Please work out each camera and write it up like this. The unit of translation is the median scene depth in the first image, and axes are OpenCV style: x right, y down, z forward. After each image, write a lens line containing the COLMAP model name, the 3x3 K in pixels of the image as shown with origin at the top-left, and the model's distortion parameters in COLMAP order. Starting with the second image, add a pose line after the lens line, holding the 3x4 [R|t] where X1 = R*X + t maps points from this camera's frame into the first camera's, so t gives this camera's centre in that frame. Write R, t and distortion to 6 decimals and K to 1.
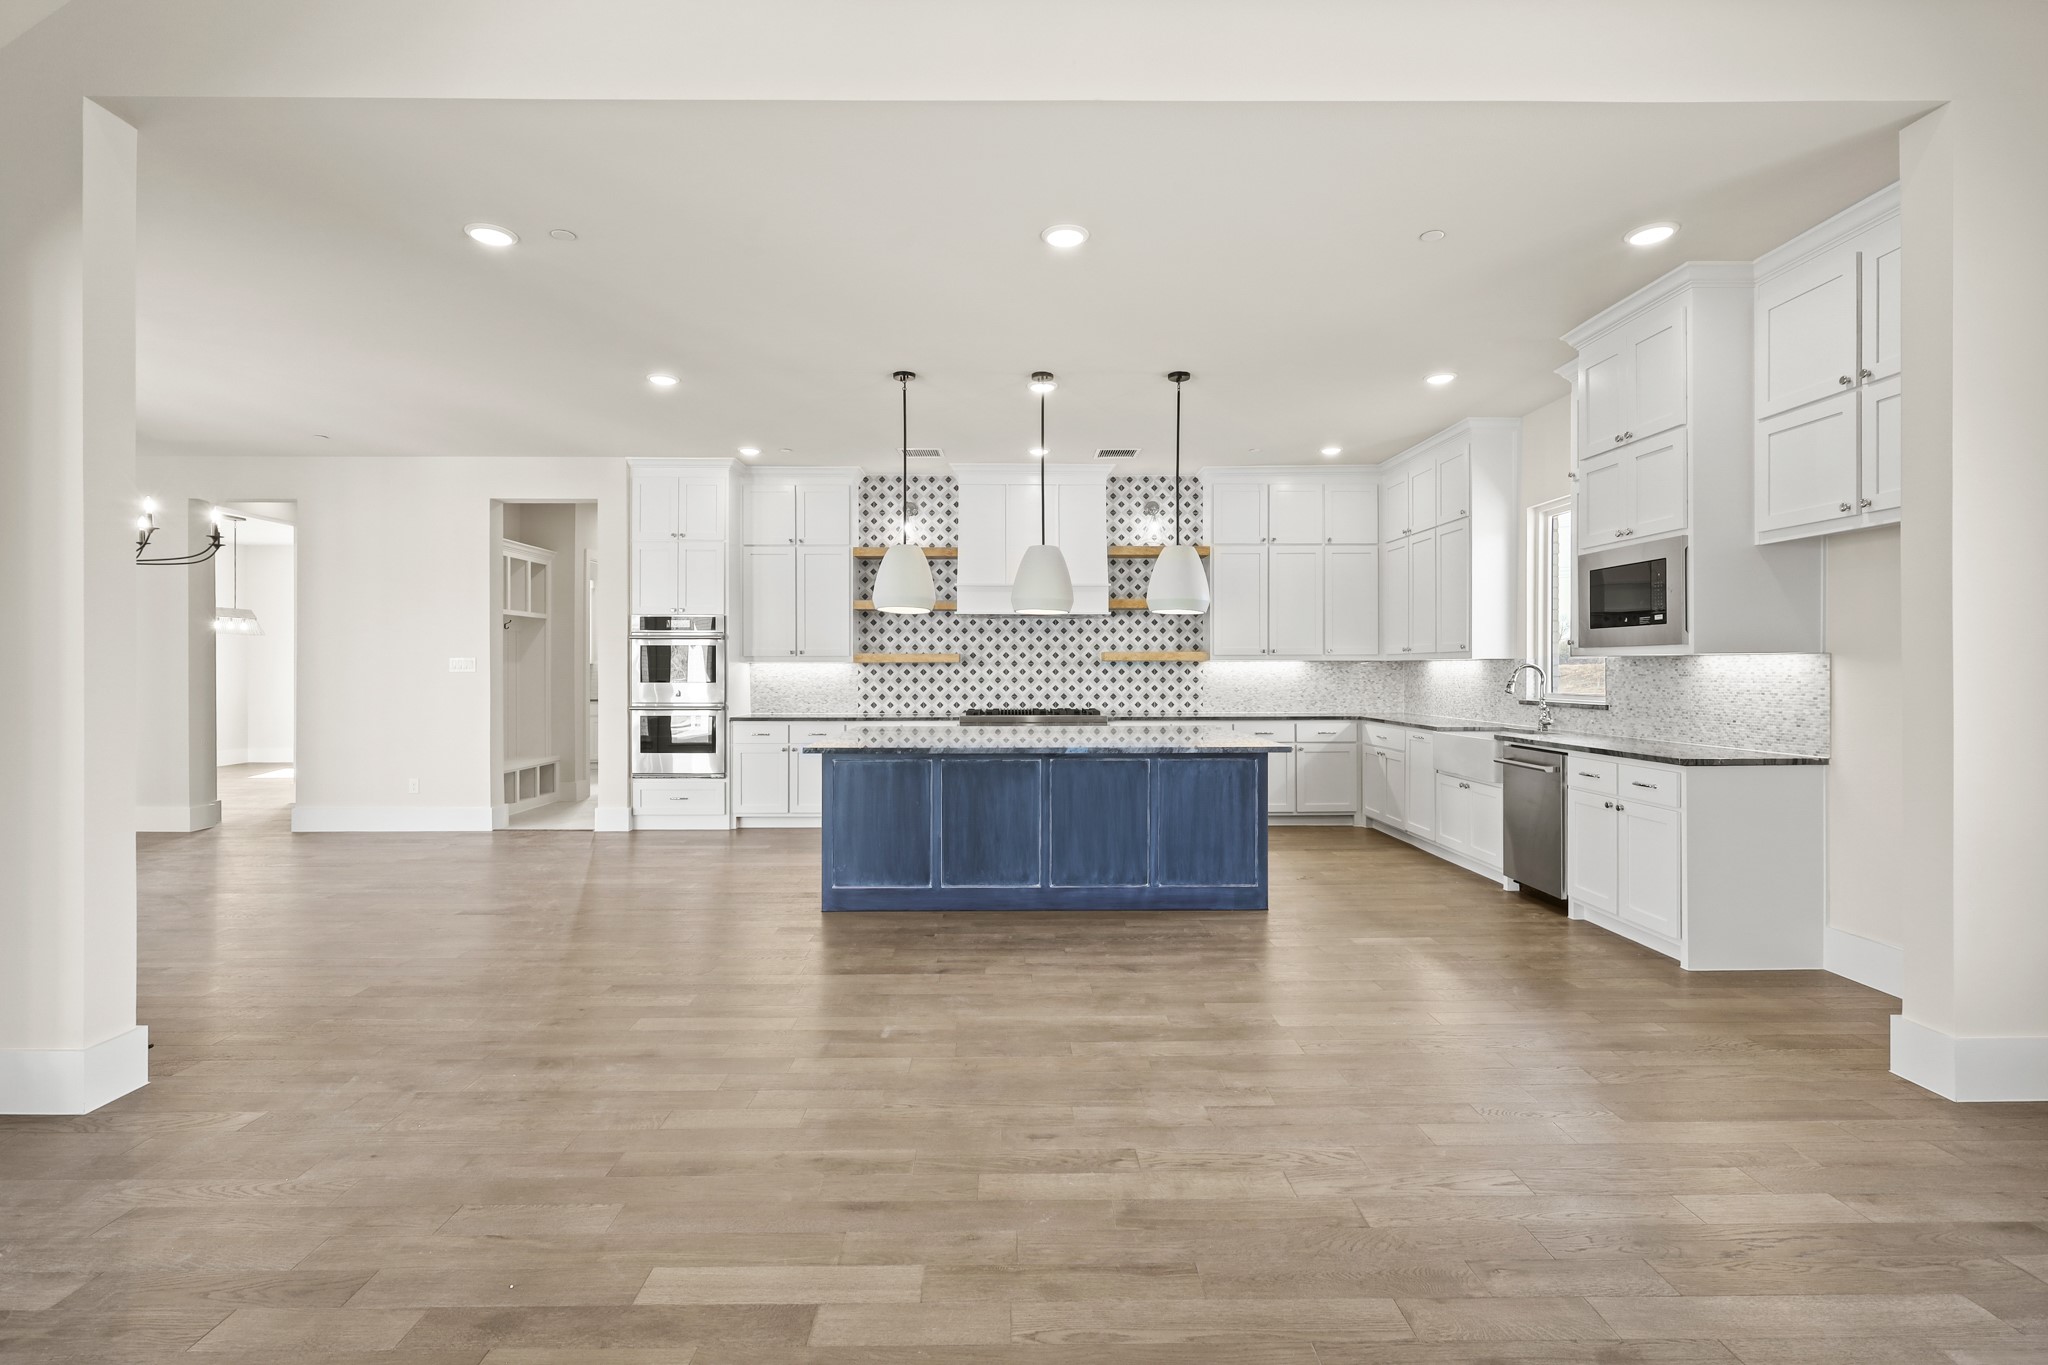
lens RADIAL K [[947.9, 0, 1017.9], [0, 947.9, 667.4], [0, 0, 1]] dist [-0.001000, -0.000398]
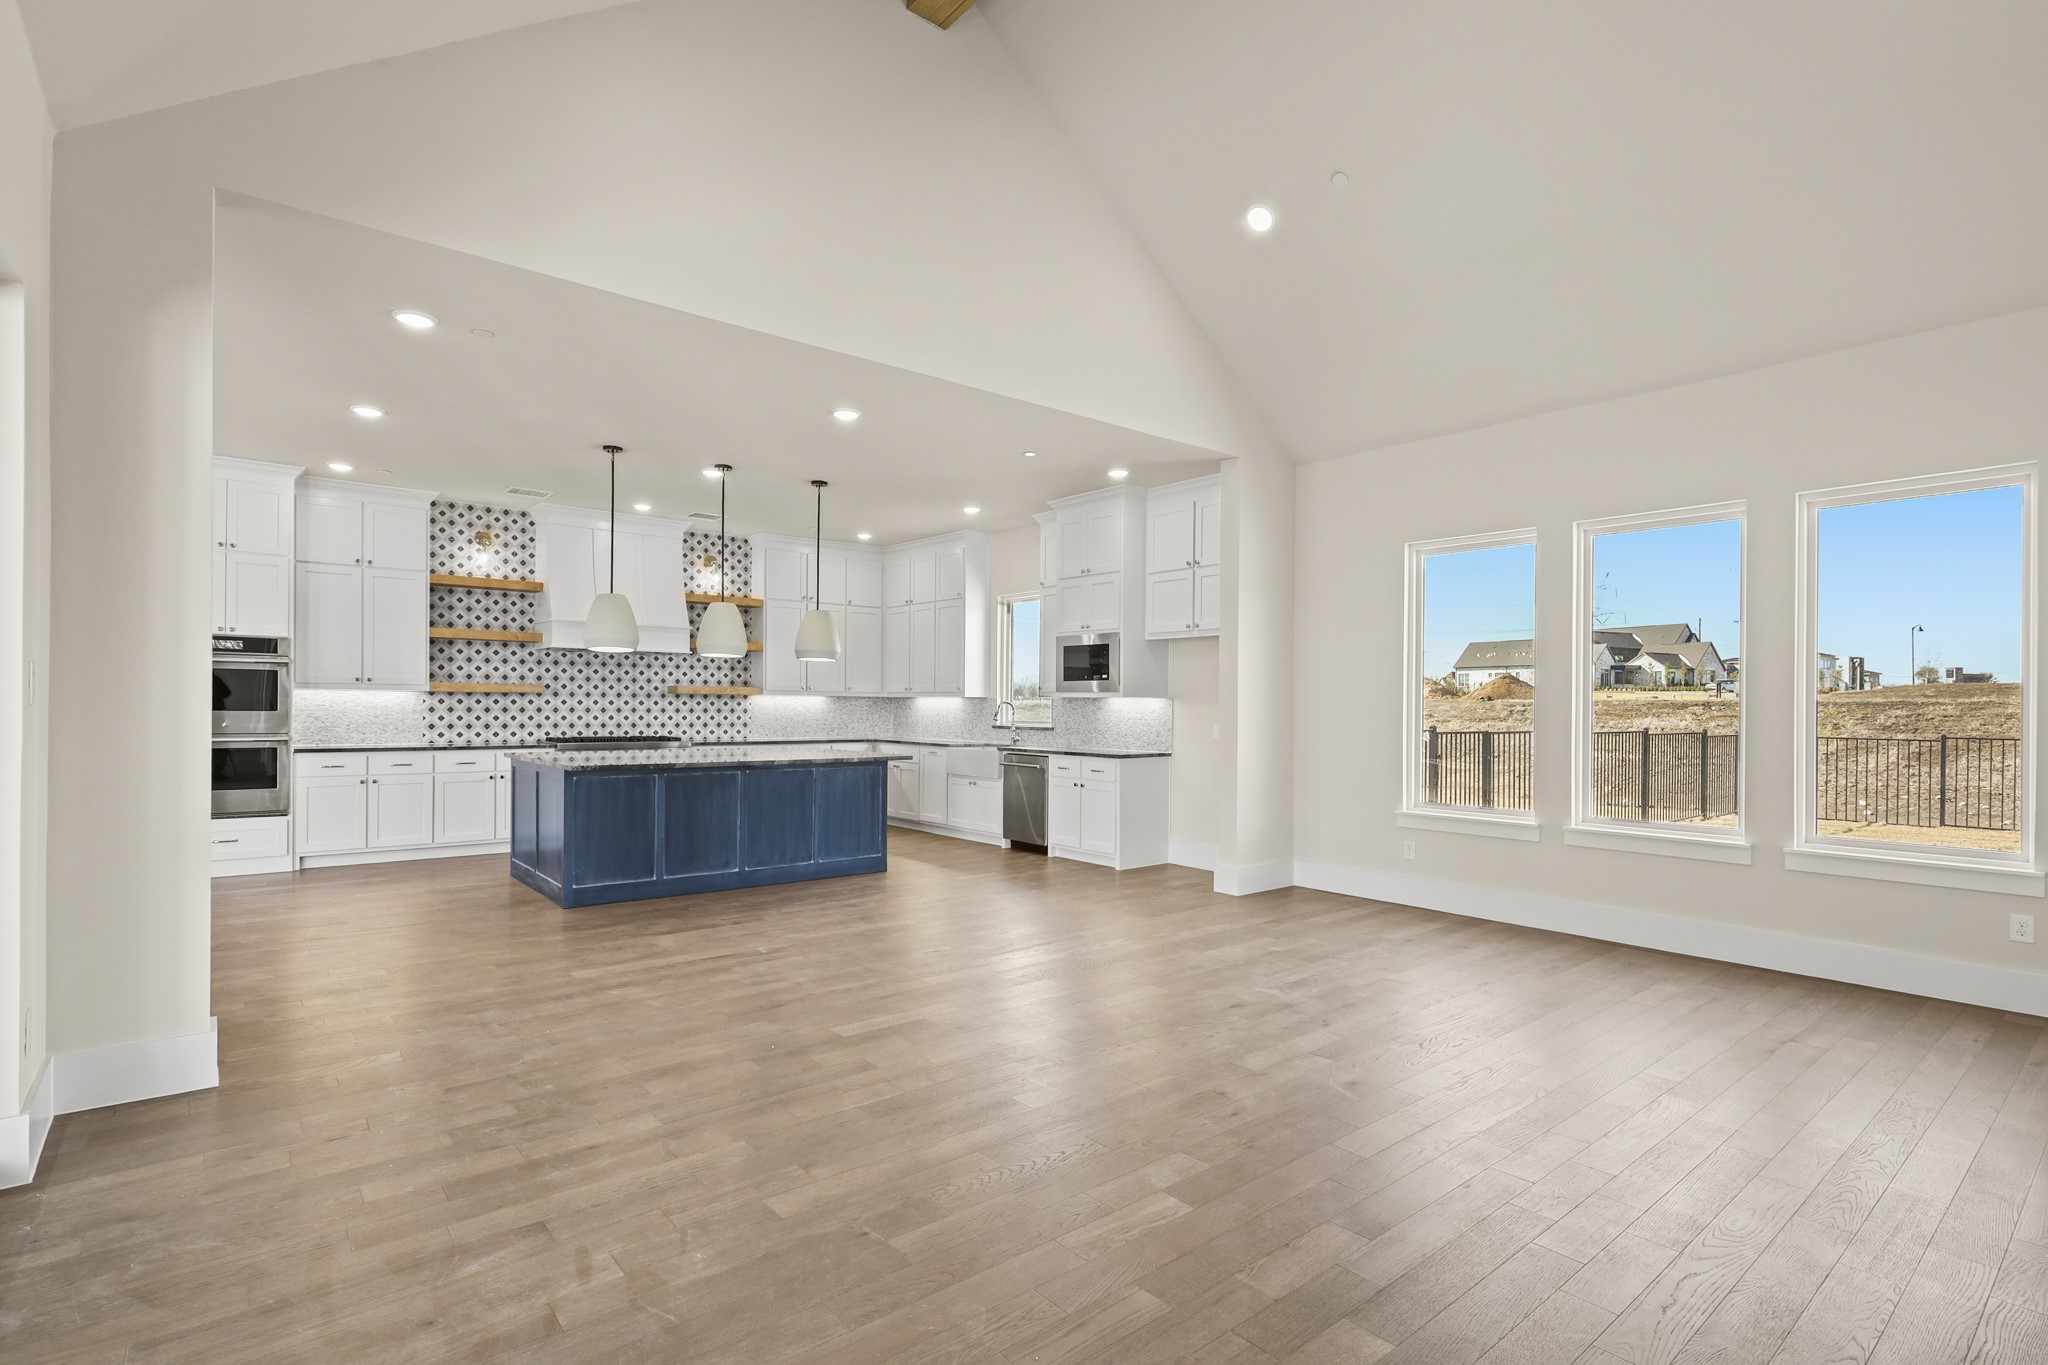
lens RADIAL K [[997.1, 0, 1059.1], [0, 997.1, 696.0], [0, 0, 1]] dist [0.002032, 0.000514]
pose [[0.748716, 0.014897, 0.662723, -0.370978], [-0.012620, 0.999887, -0.008219, 0.000065], [-0.662770, -0.002210, 0.748820, -0.204666]]
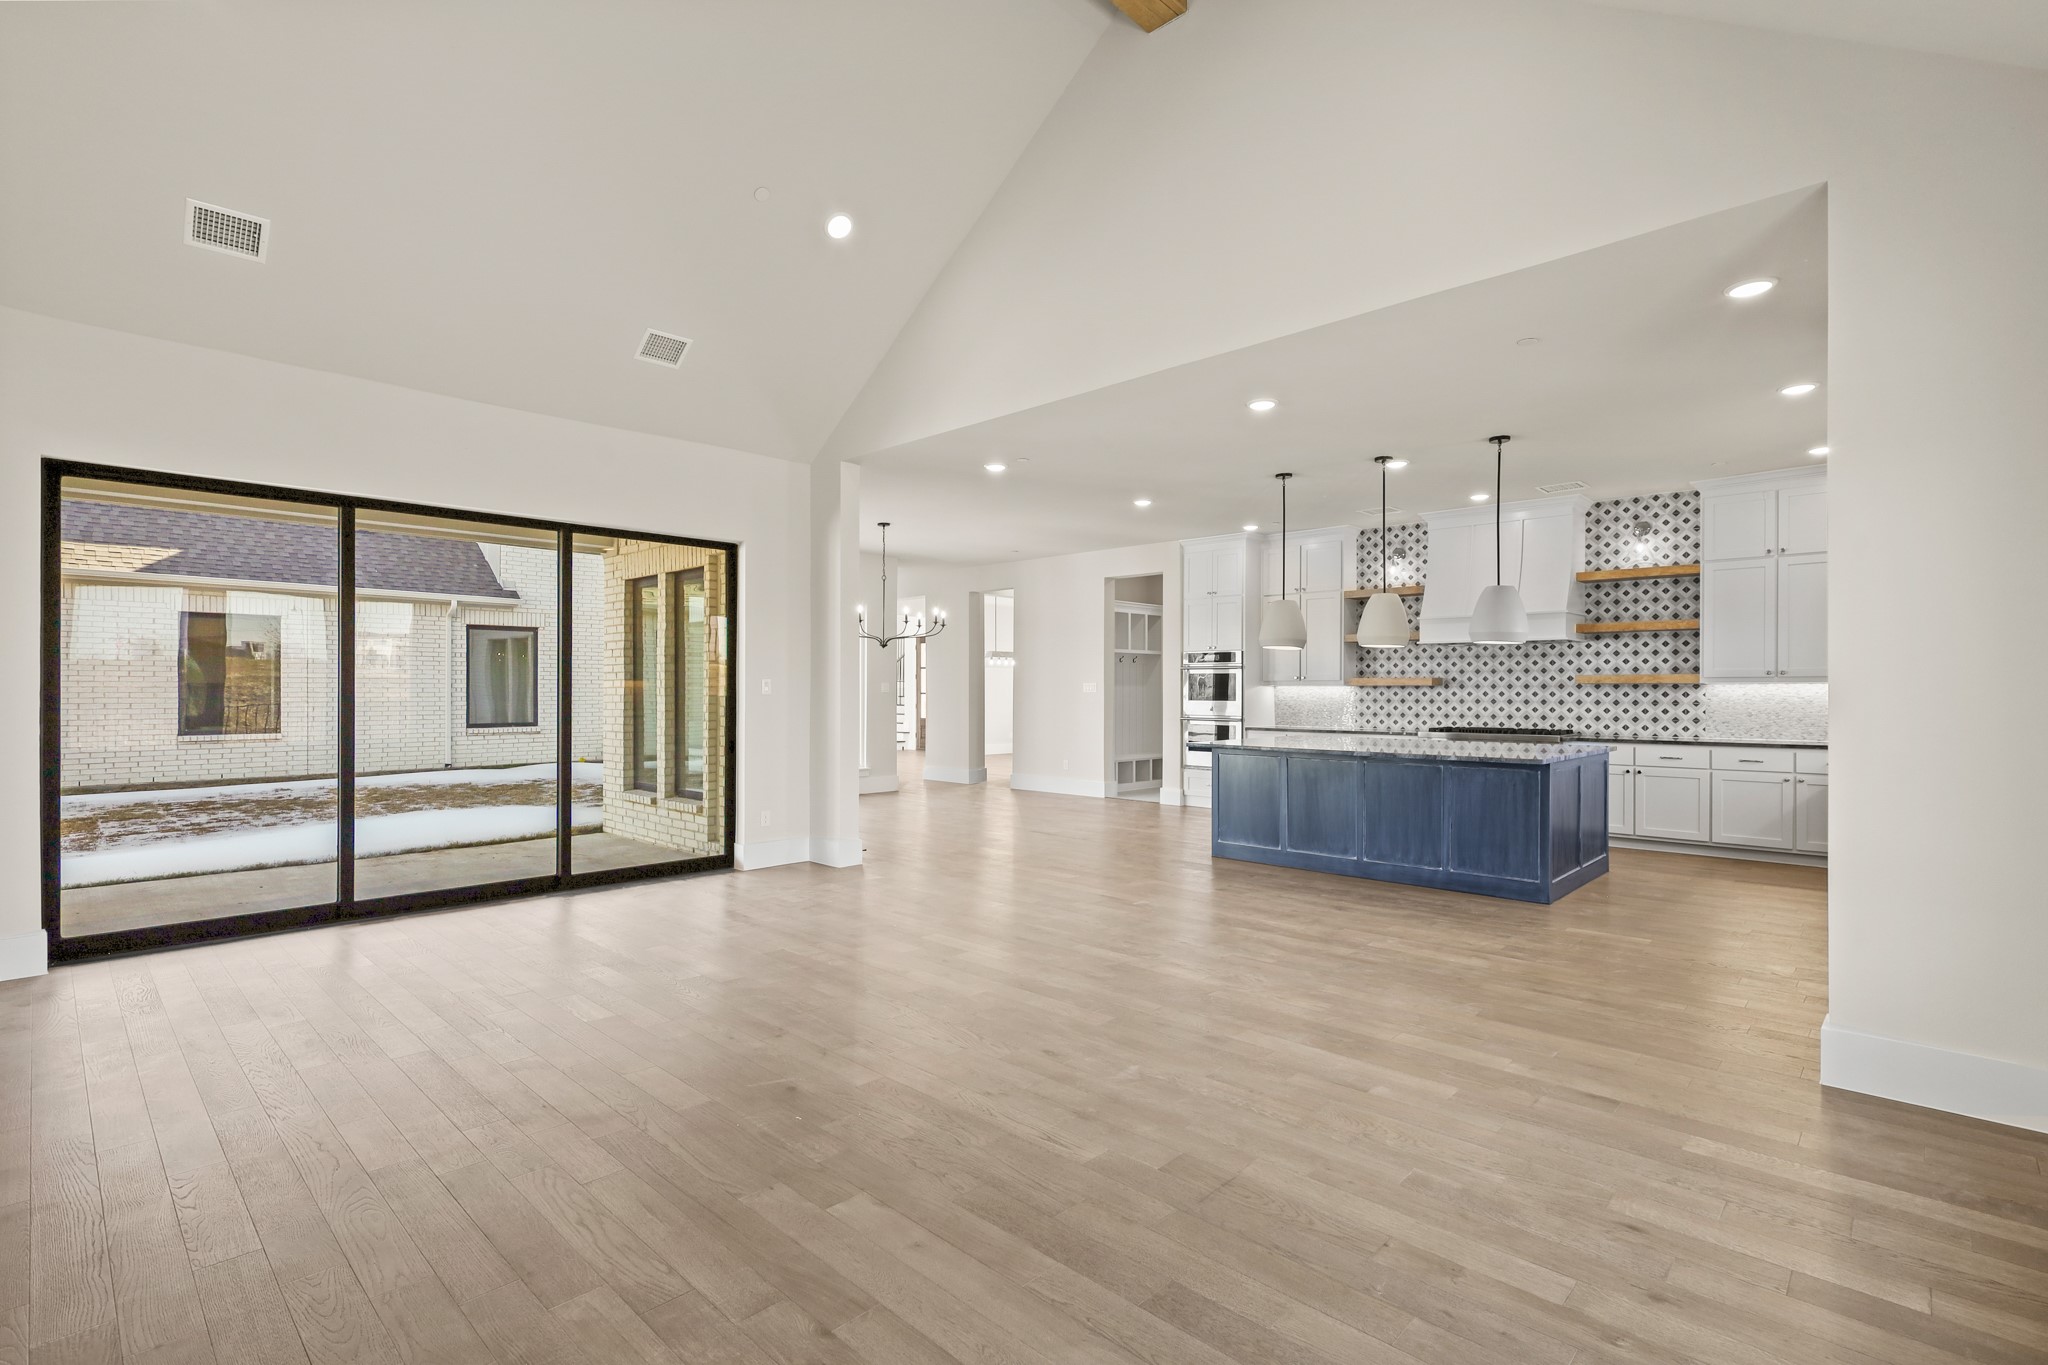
lens RADIAL K [[1006.4, 0, 1060.7], [0, 1006.4, 668.4], [0, 0, 1]] dist [-0.000598, -0.000287]
pose [[0.720871, -0.013017, -0.692947, 0.463176], [-0.001173, 0.999799, -0.020001, -0.000999], [0.693068, 0.015231, 0.720712, -0.186890]]
